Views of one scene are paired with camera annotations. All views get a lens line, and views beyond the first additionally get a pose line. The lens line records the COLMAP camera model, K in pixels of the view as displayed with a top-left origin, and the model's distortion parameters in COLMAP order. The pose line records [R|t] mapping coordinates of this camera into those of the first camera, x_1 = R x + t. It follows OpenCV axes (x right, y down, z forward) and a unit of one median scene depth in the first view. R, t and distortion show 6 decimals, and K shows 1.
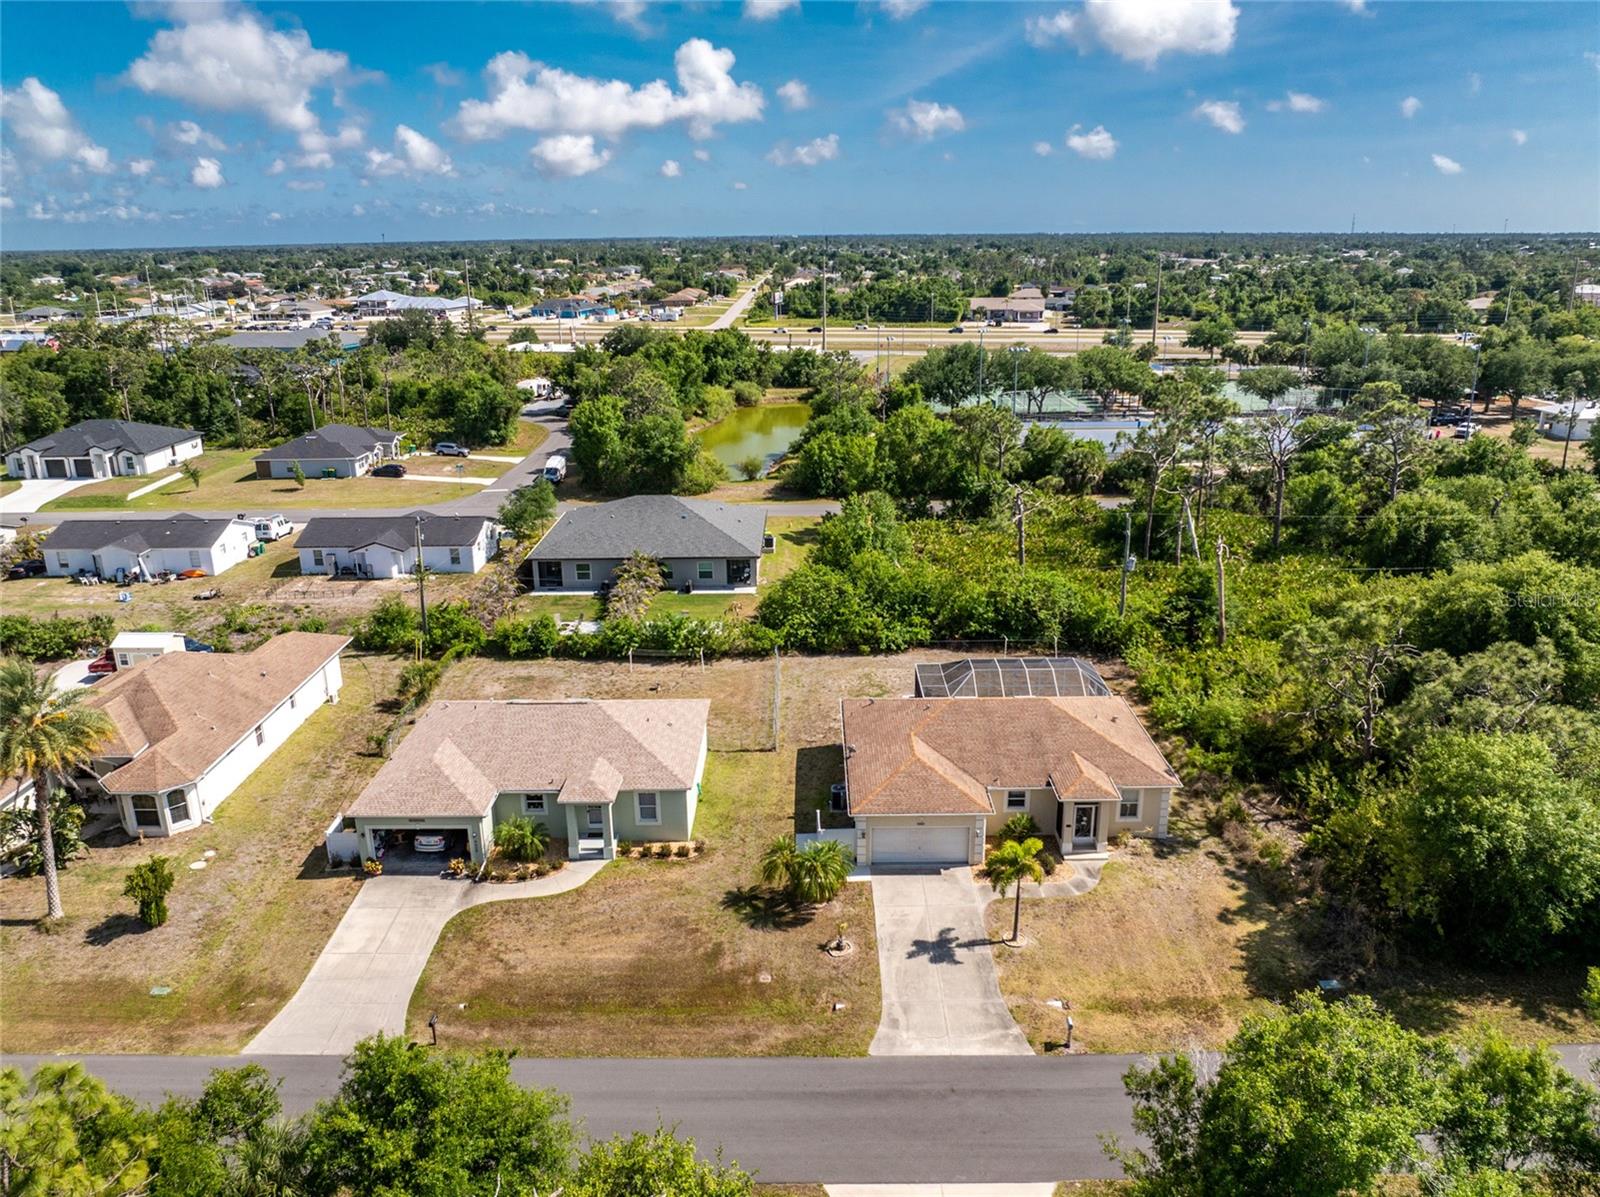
lens RADIAL K [[1123.0, 0, 804.2], [0, 1123.0, 596.2], [0, 0, 1]] dist [-0.023566, -0.033610]
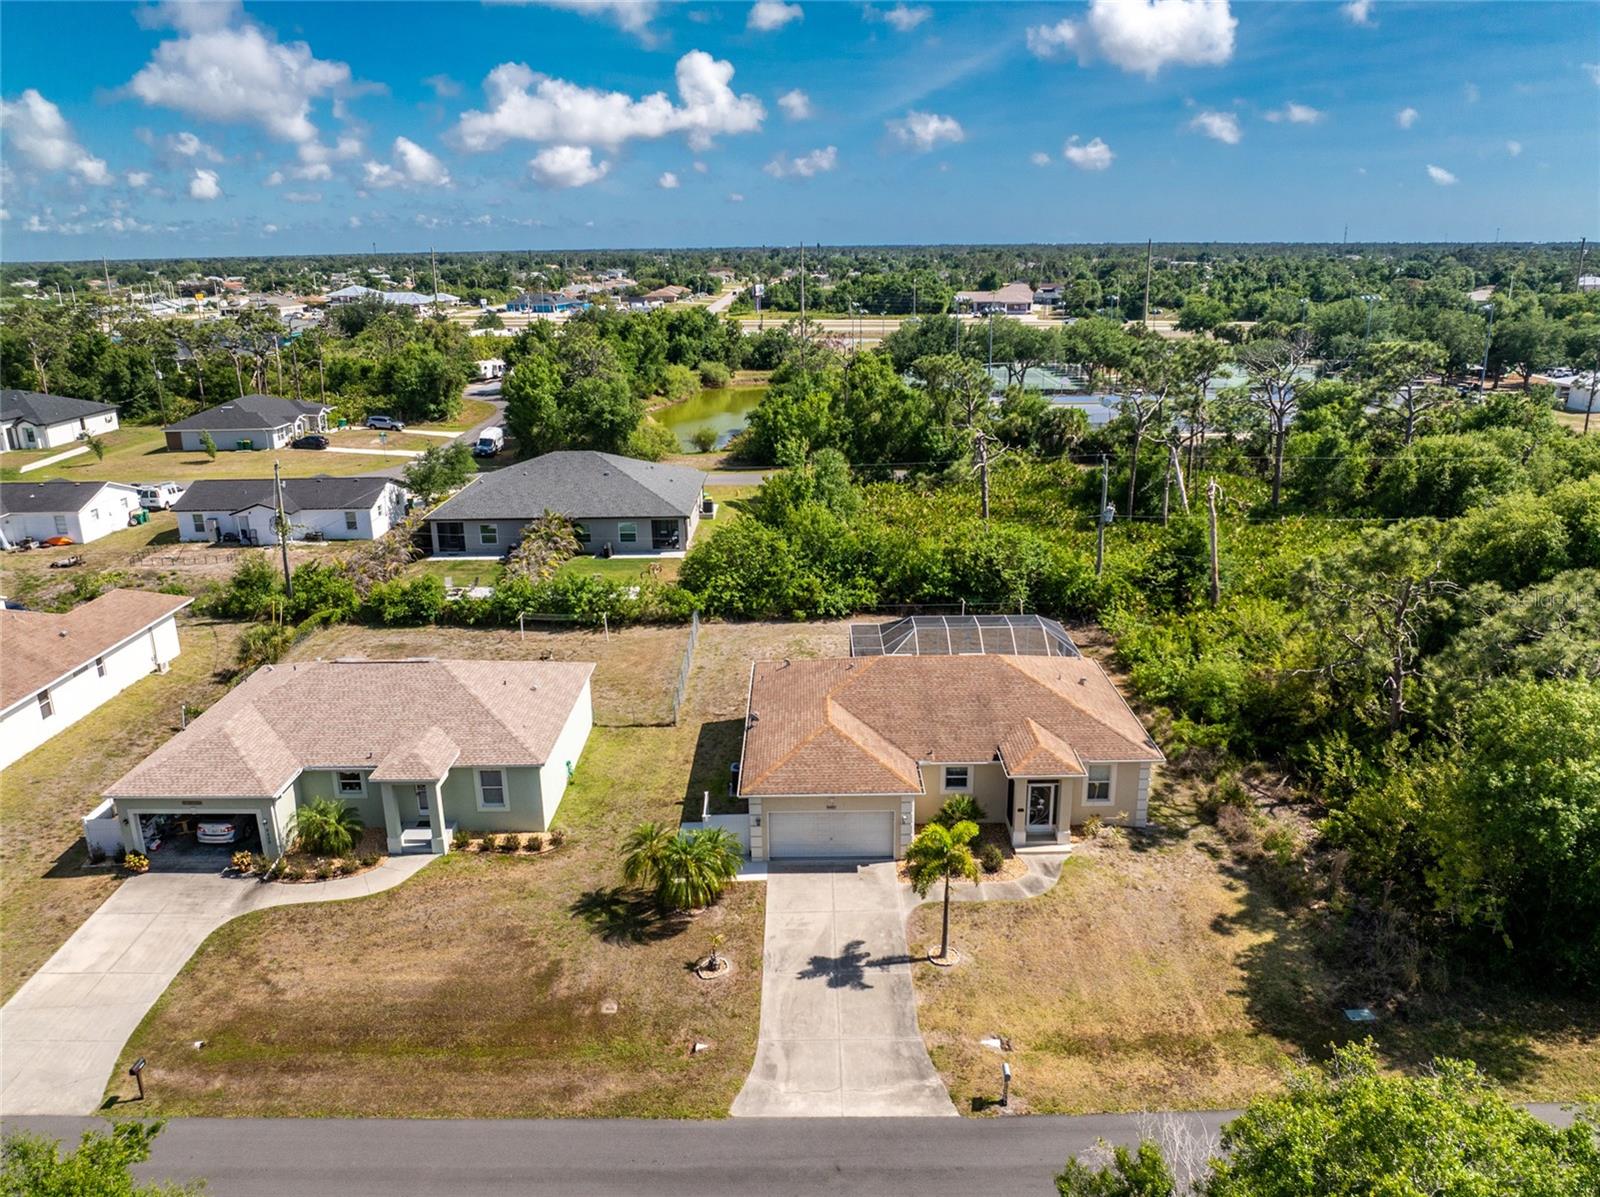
lens RADIAL K [[1124.4, 0, 803.4], [0, 1124.4, 596.7], [0, 0, 1]] dist [-0.034633, -0.010322]
pose [[0.999992, -0.001869, 0.003552, 0.078221], [0.001902, 0.999955, -0.009331, 0.060206], [-0.003534, 0.009338, 0.999950, 0.205073]]
